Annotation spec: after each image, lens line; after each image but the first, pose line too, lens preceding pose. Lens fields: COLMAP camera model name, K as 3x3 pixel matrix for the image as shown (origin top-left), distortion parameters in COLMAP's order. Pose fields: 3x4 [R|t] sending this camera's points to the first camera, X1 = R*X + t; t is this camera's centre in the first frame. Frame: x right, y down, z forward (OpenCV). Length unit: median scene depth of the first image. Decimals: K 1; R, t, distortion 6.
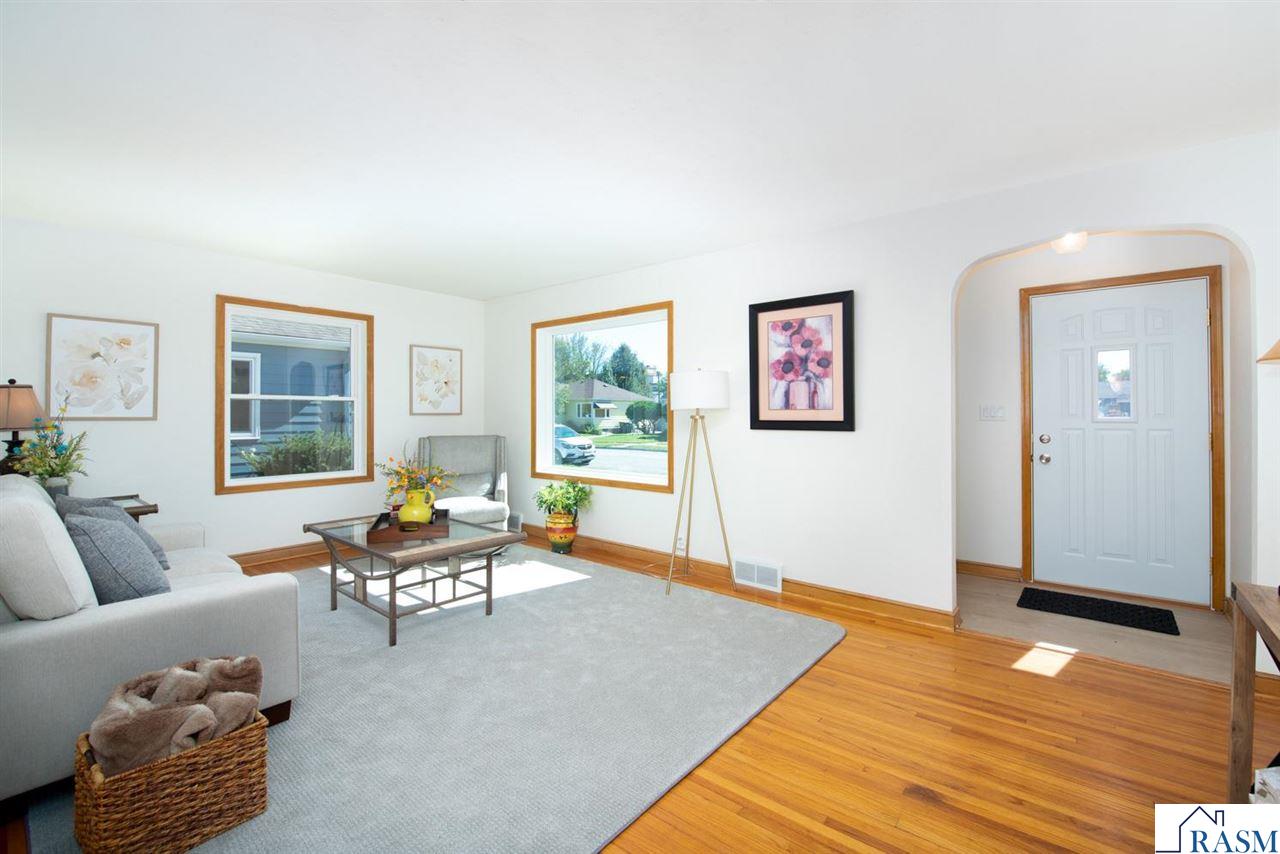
lens RADIAL K [[560.1, 0, 642.2], [0, 560.1, 409.5], [0, 0, 1]] dist [-0.017220, 0.000133]
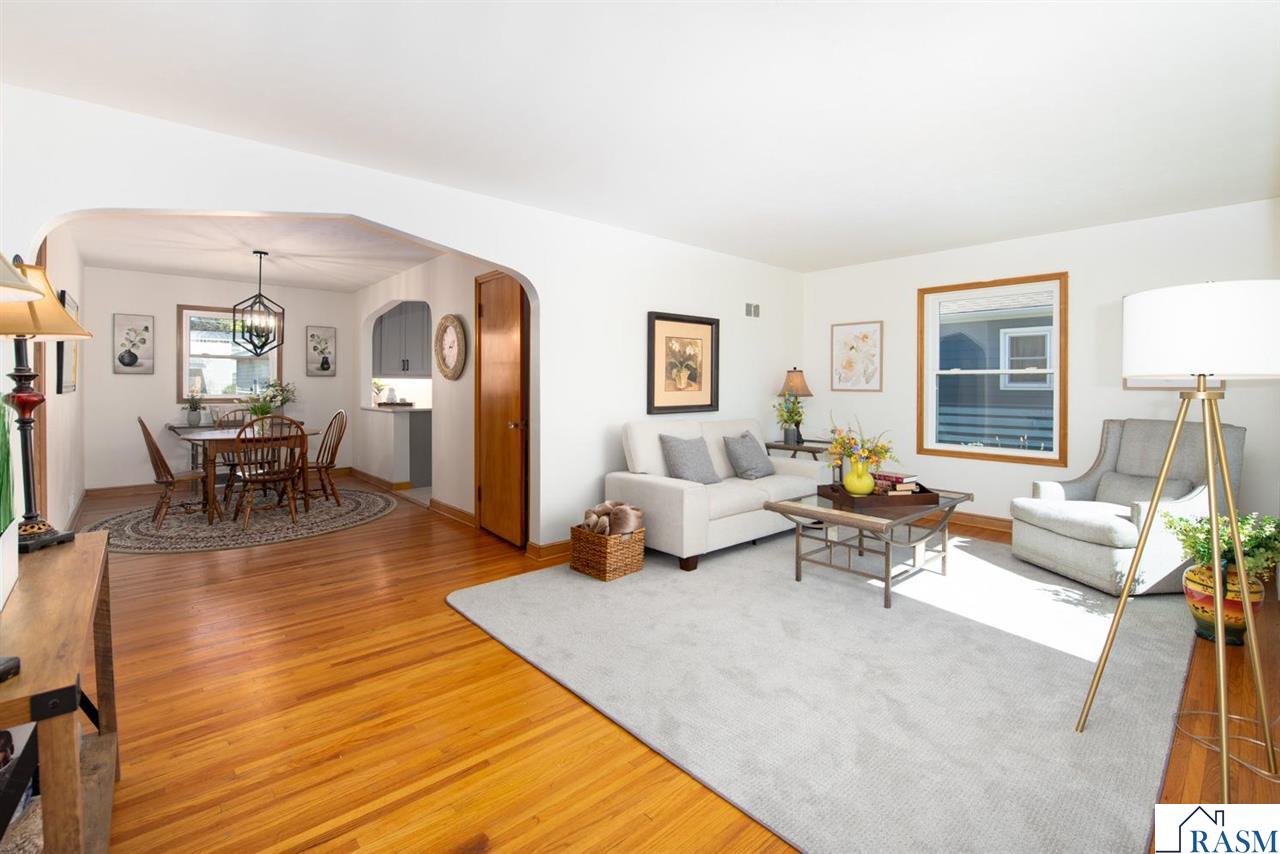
lens RADIAL K [[548.6, 0, 641.9], [0, 548.6, 397.5], [0, 0, 1]] dist [-0.002663, -0.000457]
pose [[-0.136450, 0.028217, -0.990245, 0.687175], [0.006699, 0.999598, 0.027561, -0.009423], [0.990624, -0.002873, -0.136584, 0.737057]]
